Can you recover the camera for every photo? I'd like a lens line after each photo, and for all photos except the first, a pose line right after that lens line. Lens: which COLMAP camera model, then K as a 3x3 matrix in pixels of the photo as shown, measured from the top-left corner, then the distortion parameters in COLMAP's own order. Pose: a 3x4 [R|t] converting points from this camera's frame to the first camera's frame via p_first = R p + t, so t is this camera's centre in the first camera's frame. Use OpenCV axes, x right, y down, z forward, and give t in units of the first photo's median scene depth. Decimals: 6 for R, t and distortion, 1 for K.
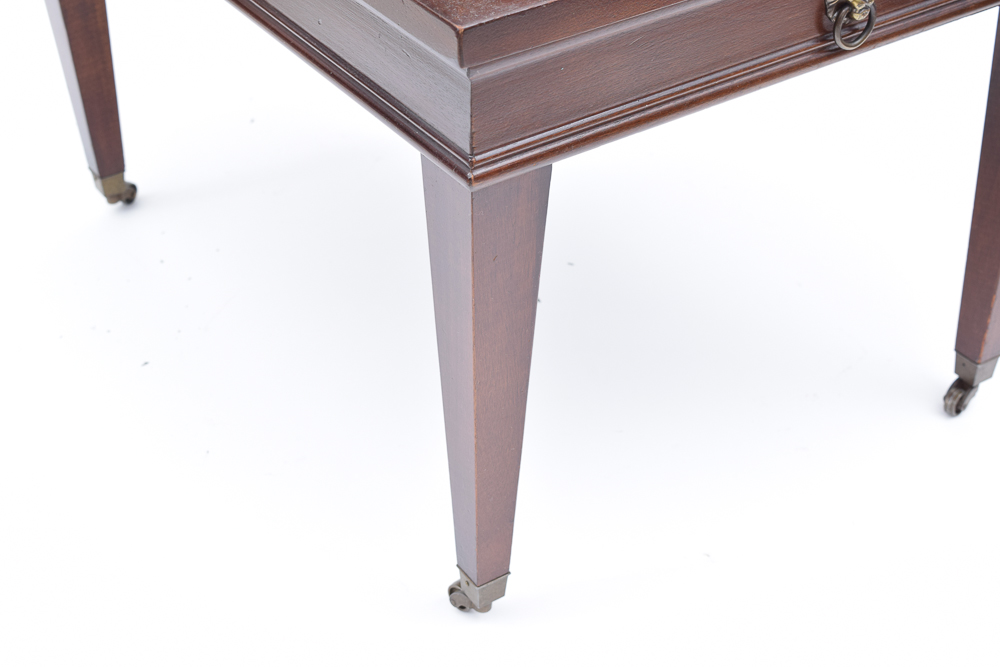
lens RADIAL K [[1796.7, 0, 500.0], [0, 1796.7, 333.5], [0, 0, 1]] dist [0.031826, 0.090771]
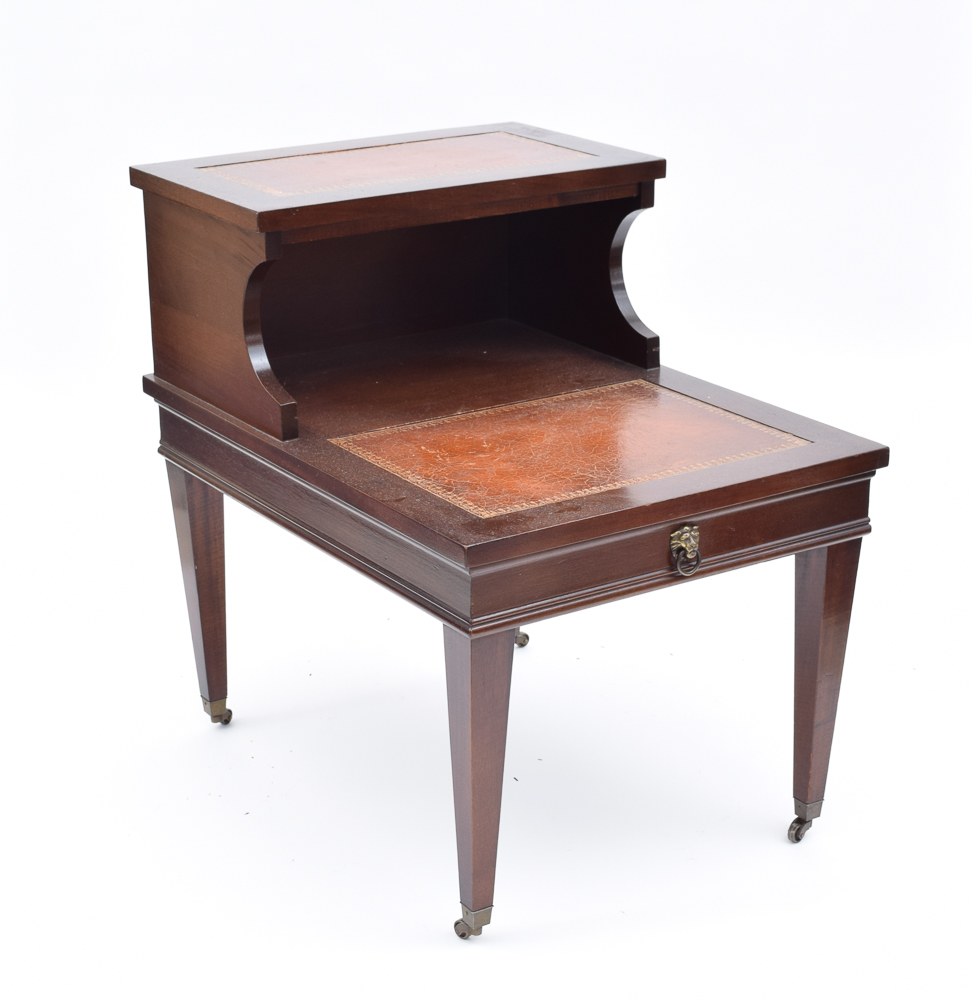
lens RADIAL K [[2124.6, 0, 486.0], [0, 2124.6, 499.5], [0, 0, 1]] dist [0.025762, -0.030137]
pose [[0.999963, 0.001557, -0.008499, 0.016025], [-0.003848, 0.960930, -0.276764, 0.346824], [0.007736, 0.276787, 0.960900, -1.016718]]
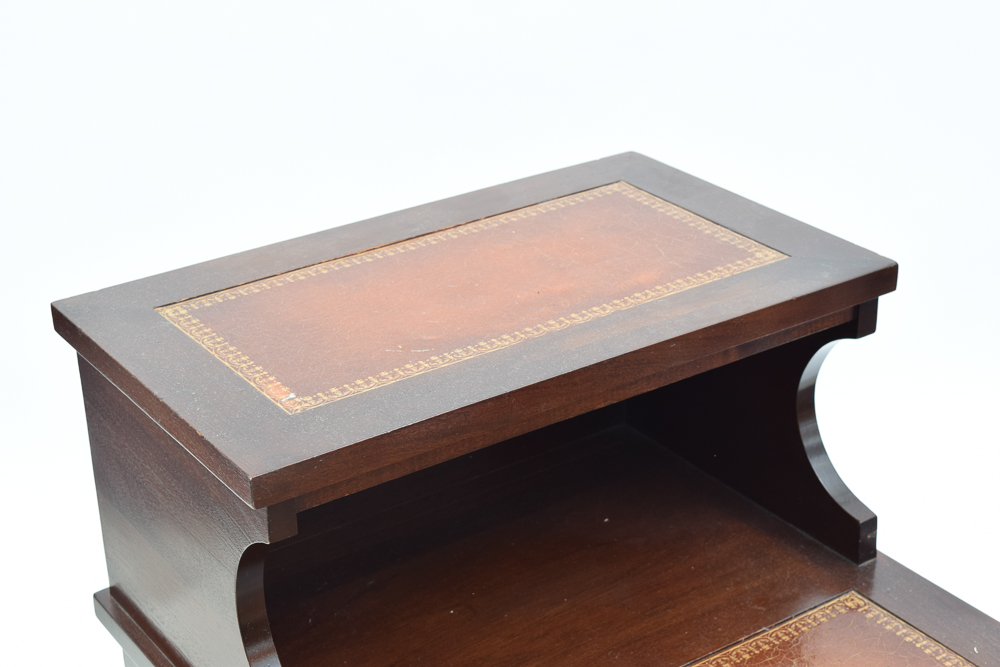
lens RADIAL K [[1796.7, 0, 500.0], [0, 1796.7, 333.5], [0, 0, 1]] dist [0.031826, 0.090771]
pose [[0.999810, -0.019232, -0.003306, -0.084667], [0.018288, 0.982553, -0.185081, -0.406516], [0.006808, 0.184986, 0.982718, -0.074274]]
